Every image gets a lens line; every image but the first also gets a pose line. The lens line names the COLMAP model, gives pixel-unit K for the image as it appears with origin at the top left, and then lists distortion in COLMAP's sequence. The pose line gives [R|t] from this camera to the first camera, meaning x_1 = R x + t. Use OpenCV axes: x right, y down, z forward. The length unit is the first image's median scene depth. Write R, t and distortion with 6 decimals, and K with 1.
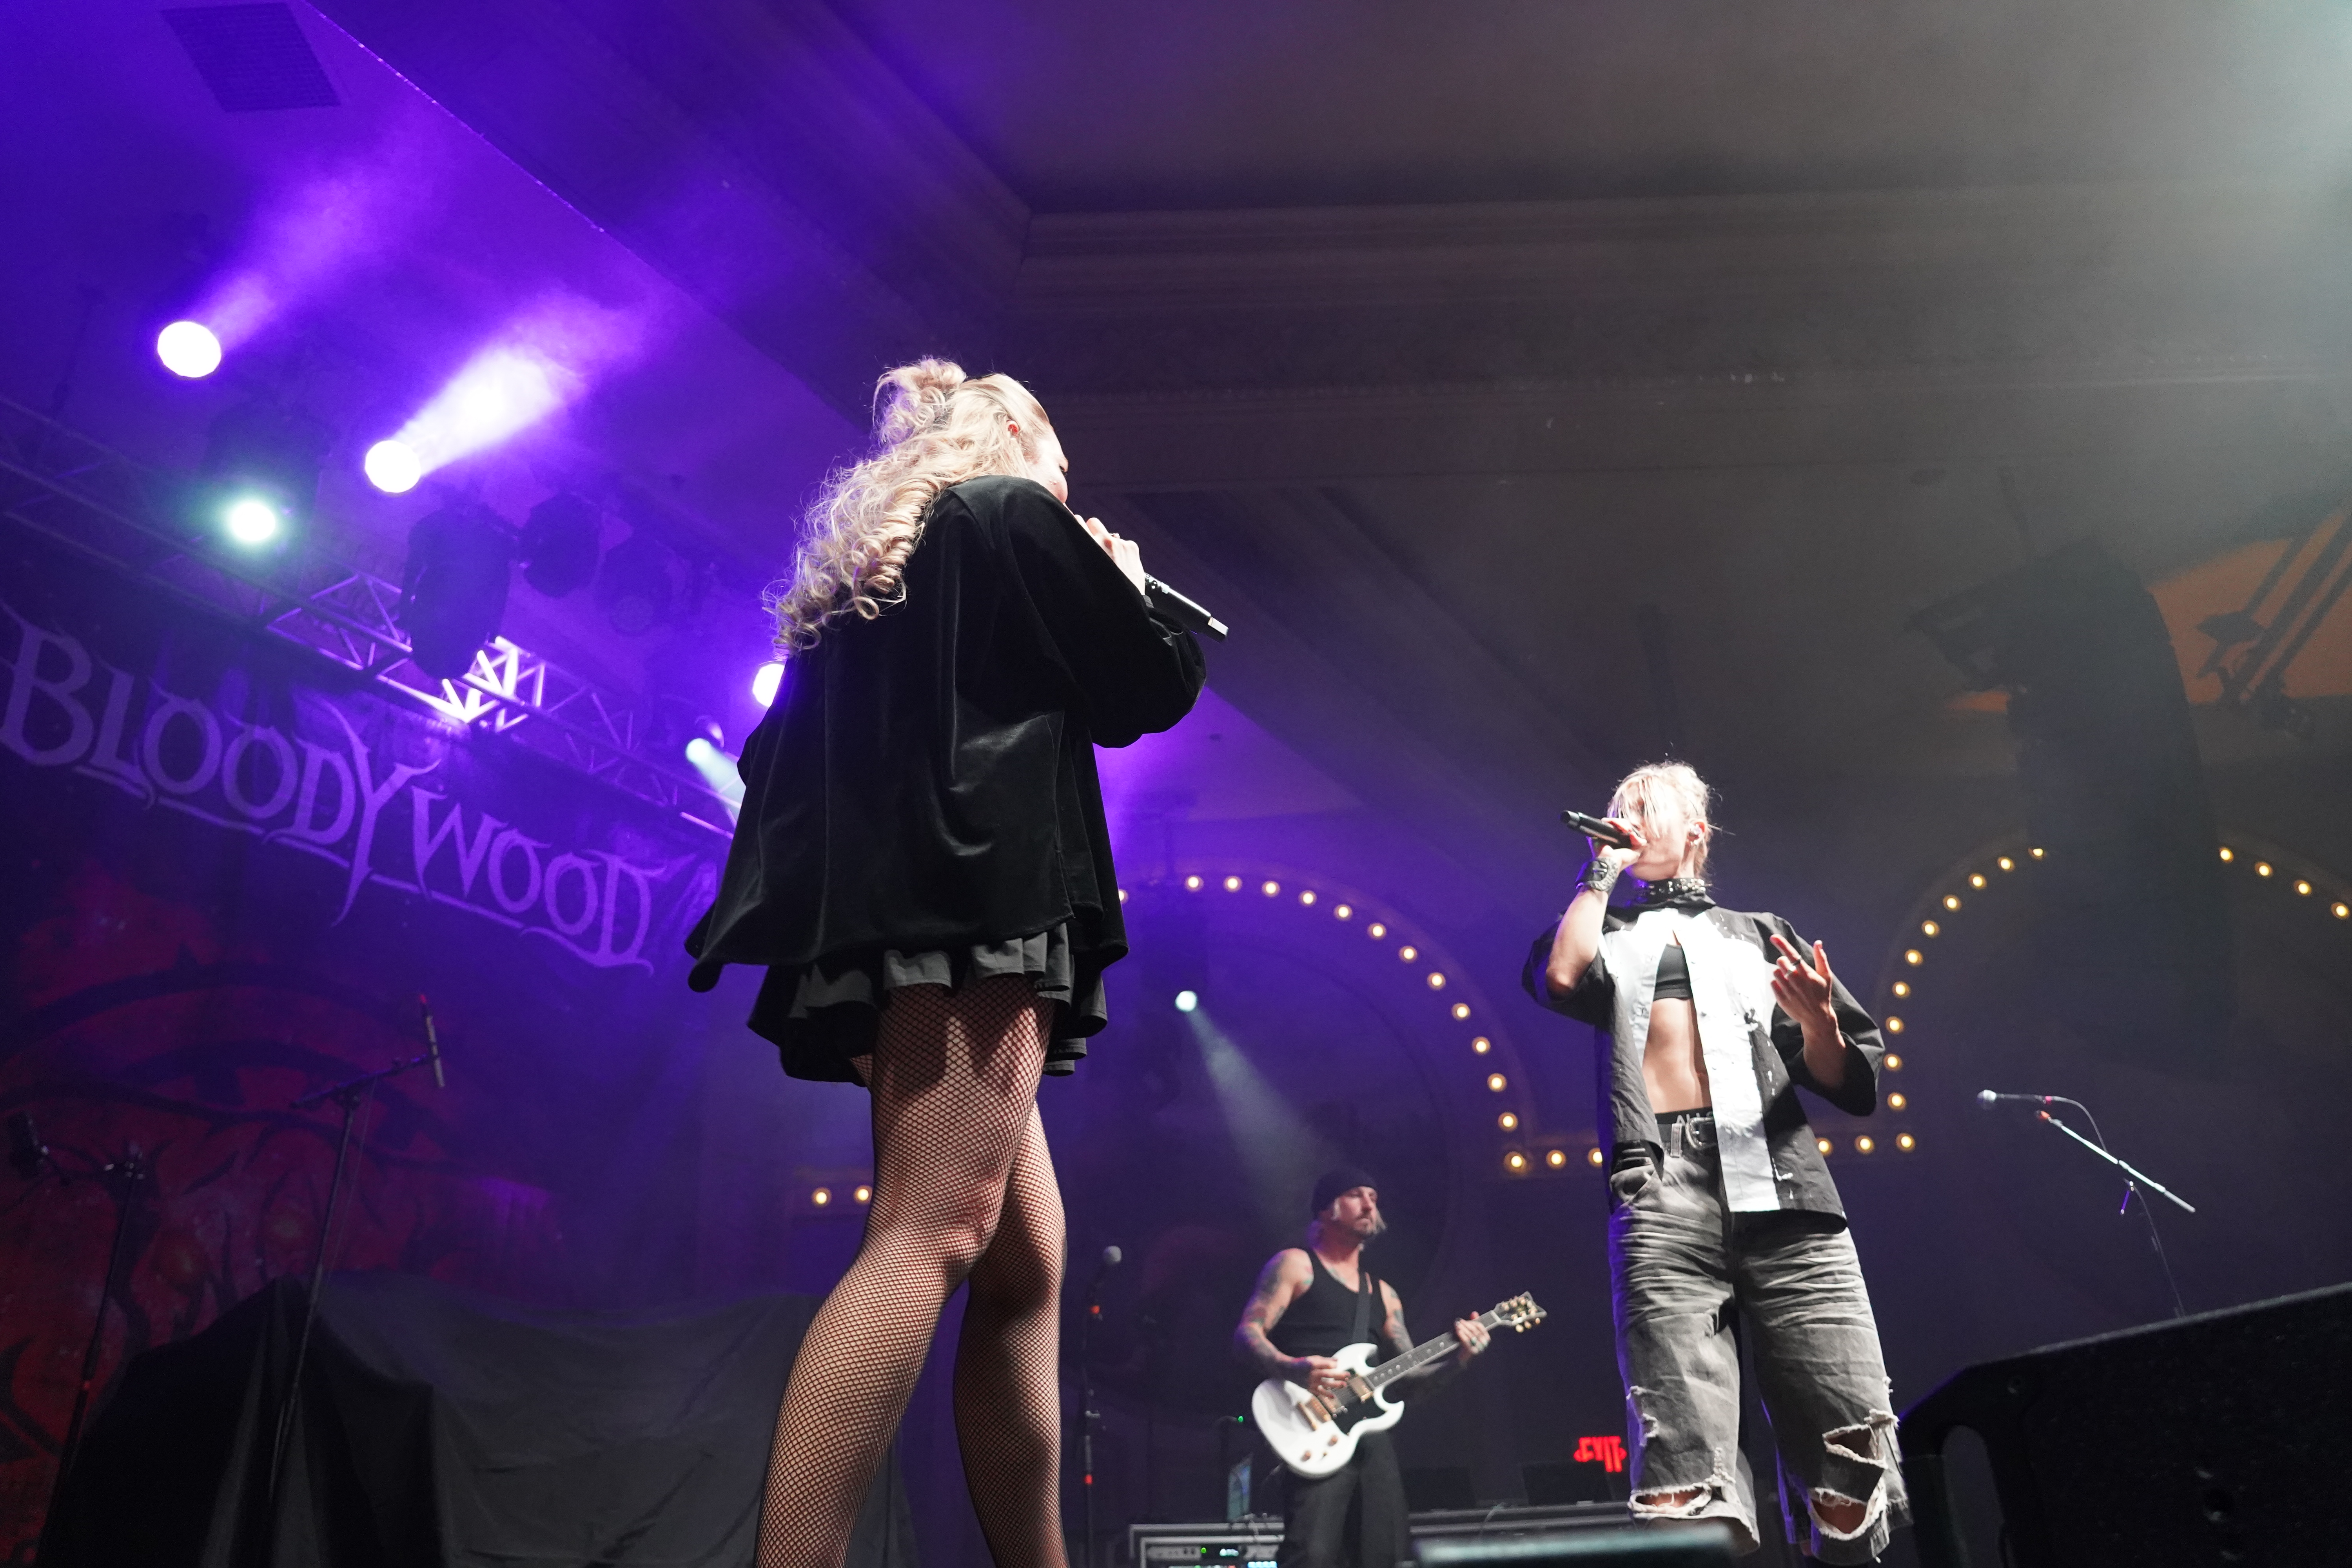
lens RADIAL K [[1825.5, 0, 1207.8], [0, 1825.5, 810.7], [0, 0, 1]] dist [0.021800, 0.014530]
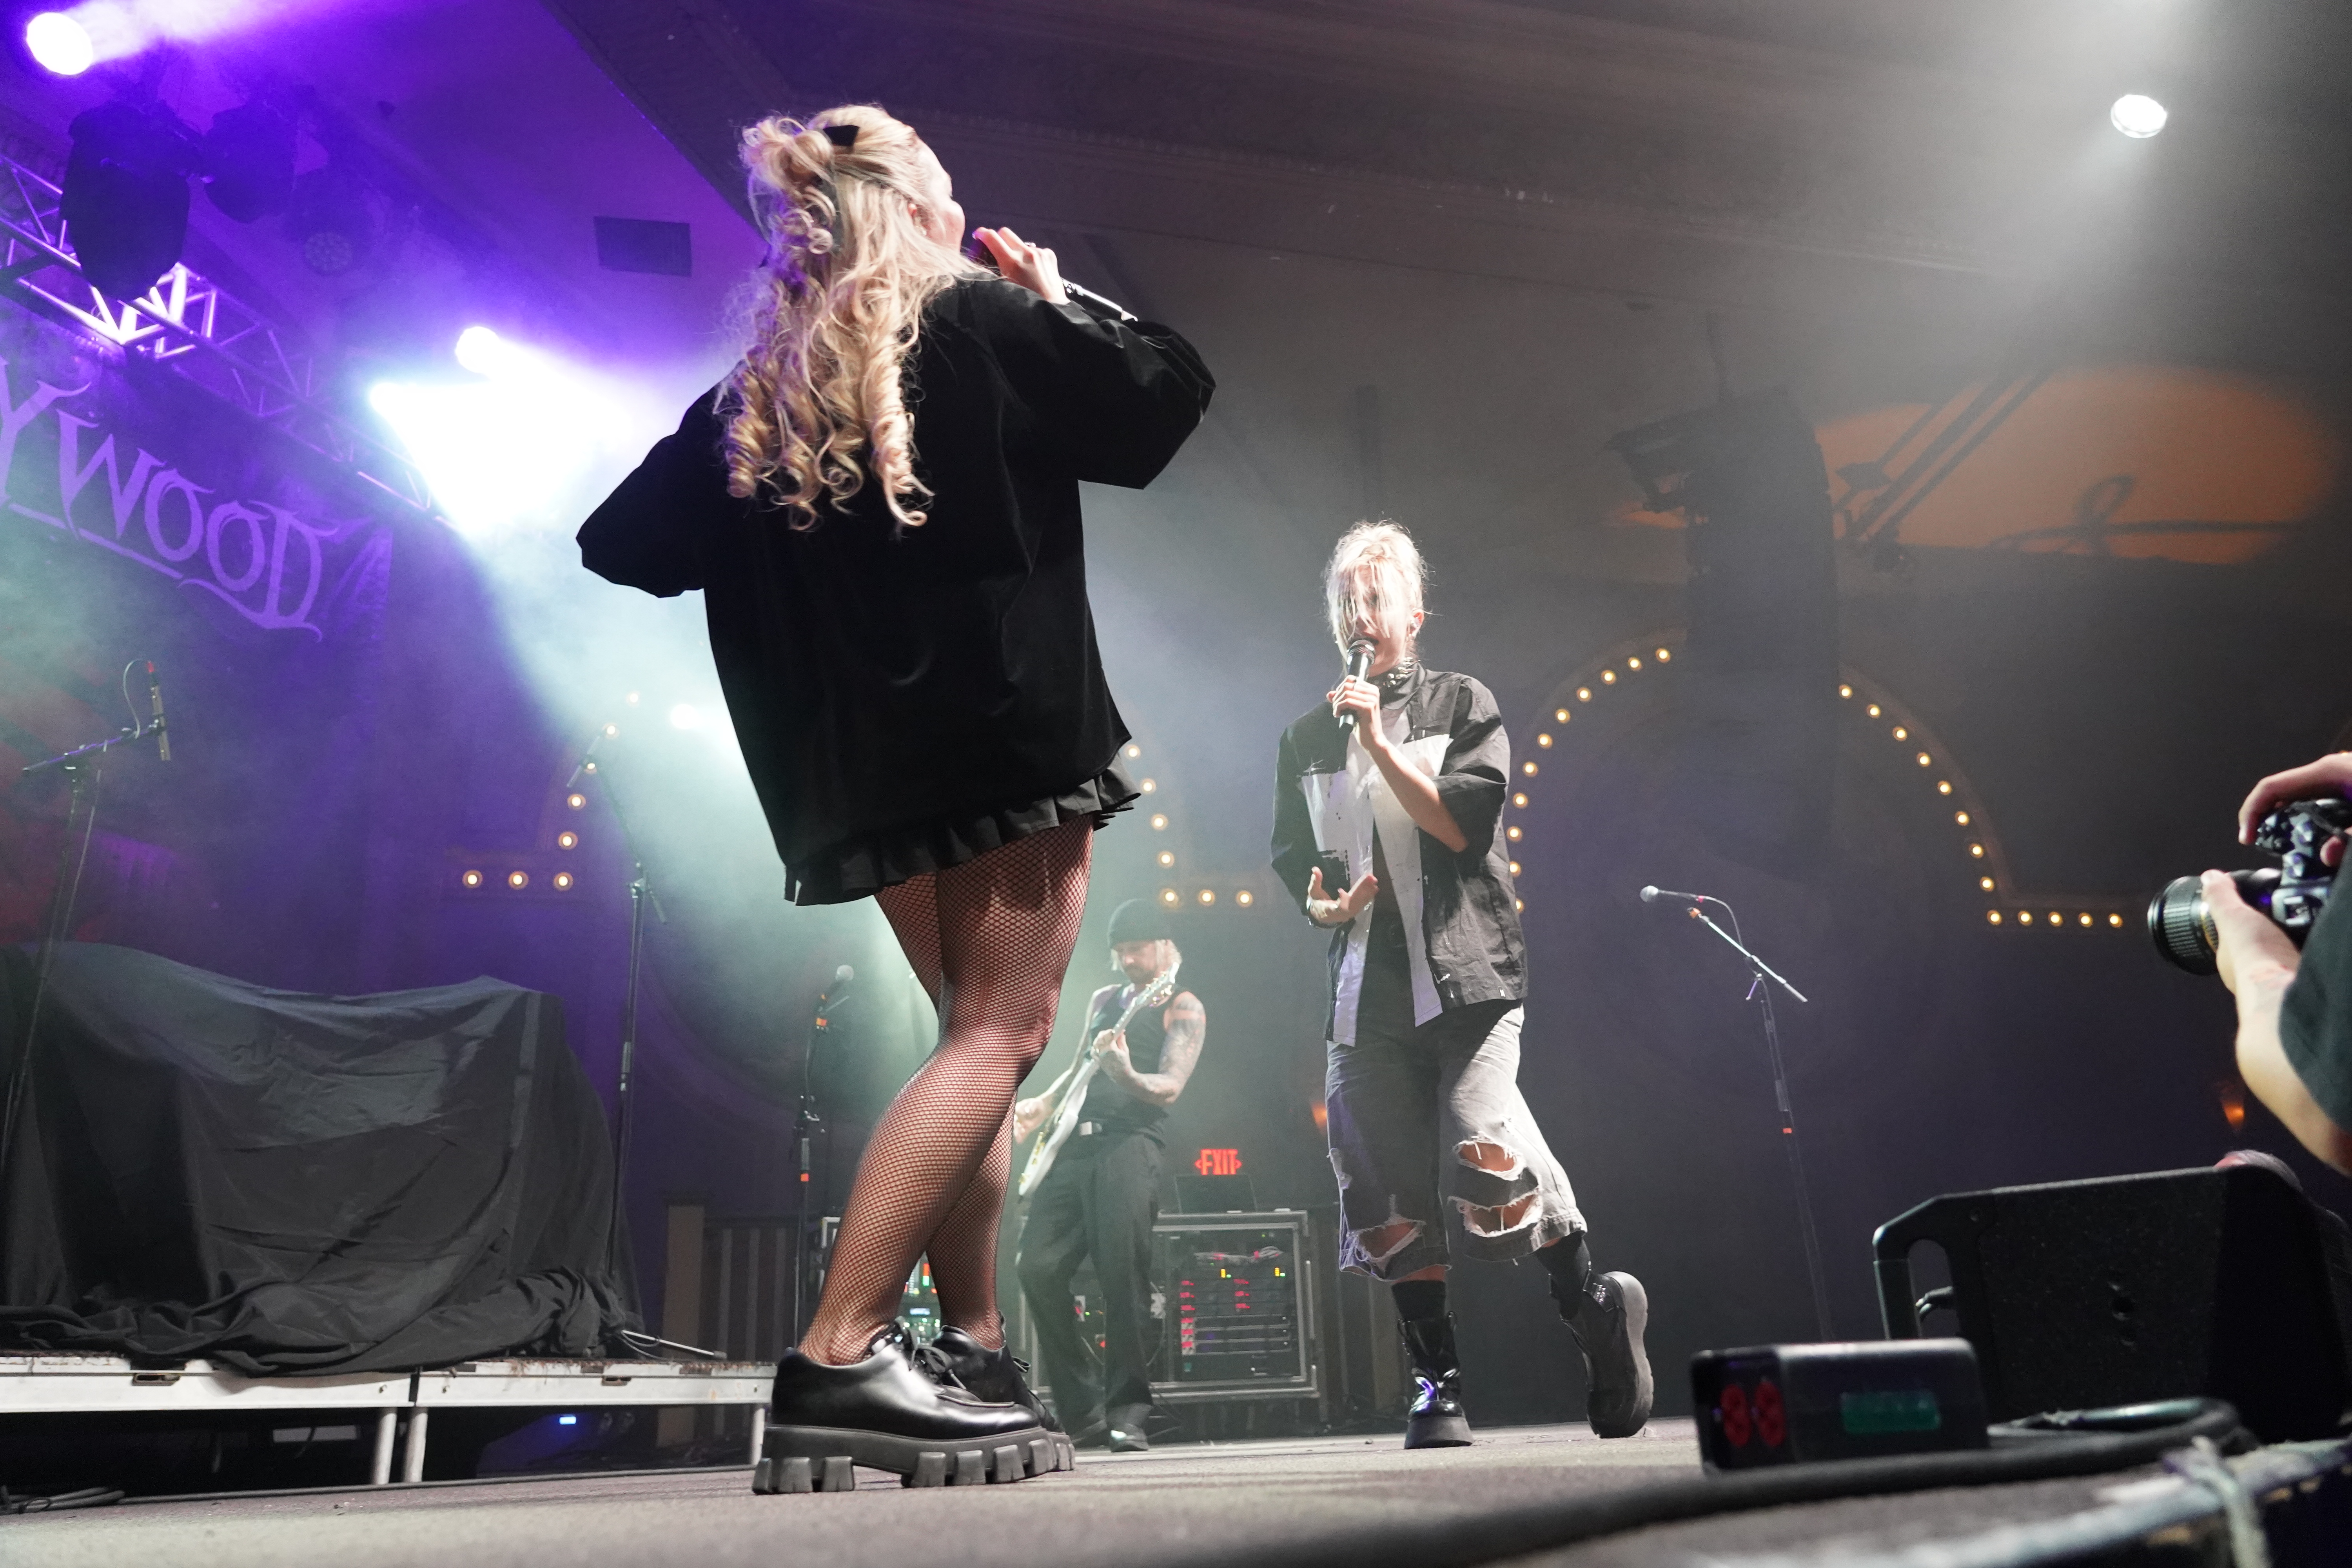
lens RADIAL K [[1825.5, 0, 1188.8], [0, 1825.5, 788.0], [0, 0, 1]] dist [0.021800, 0.014530]
pose [[0.973873, 0.087718, 0.209469, -0.063037], [-0.117300, 0.984118, 0.133239, -0.016057], [-0.194455, -0.154329, 0.968695, -0.022453]]
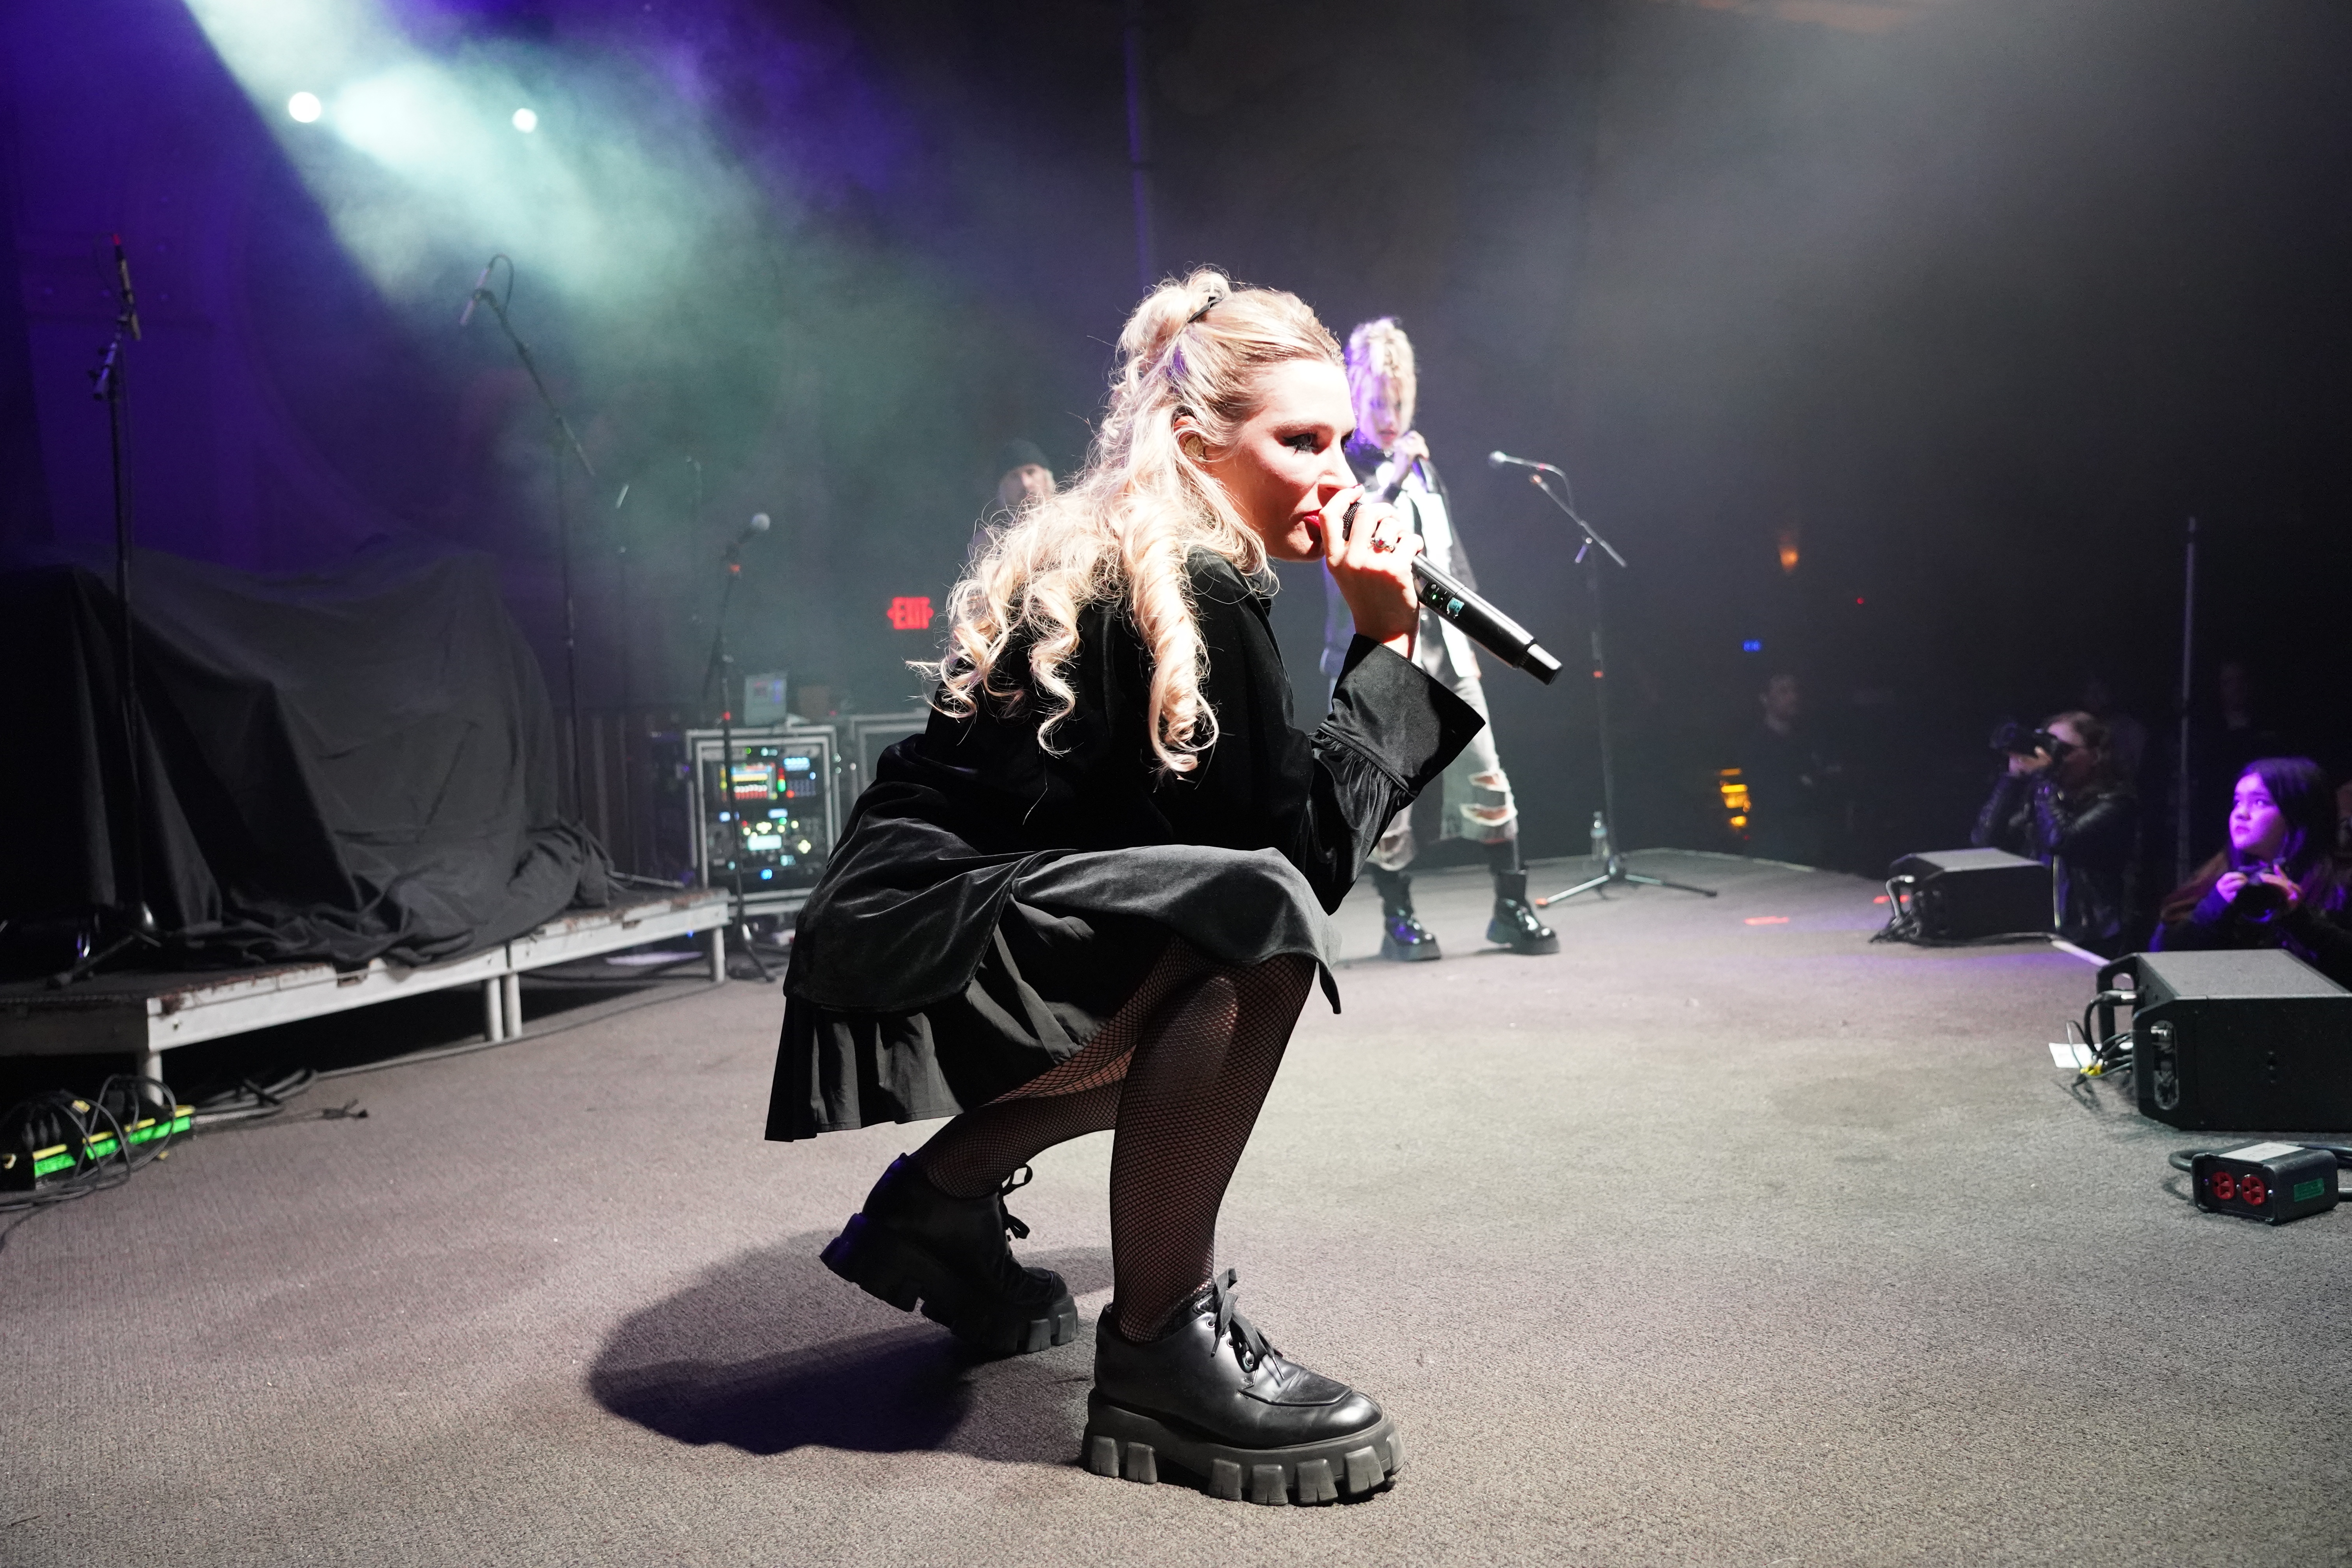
lens RADIAL K [[1992.4, 0, 1169.4], [0, 1992.4, 781.2], [0, 0, 1]] dist [0.030112, -0.002412]
pose [[0.873359, -0.014484, 0.486862, -0.289038], [-0.215603, 0.884803, 0.413083, -0.107786], [-0.436760, -0.465739, 0.769628, -0.044442]]
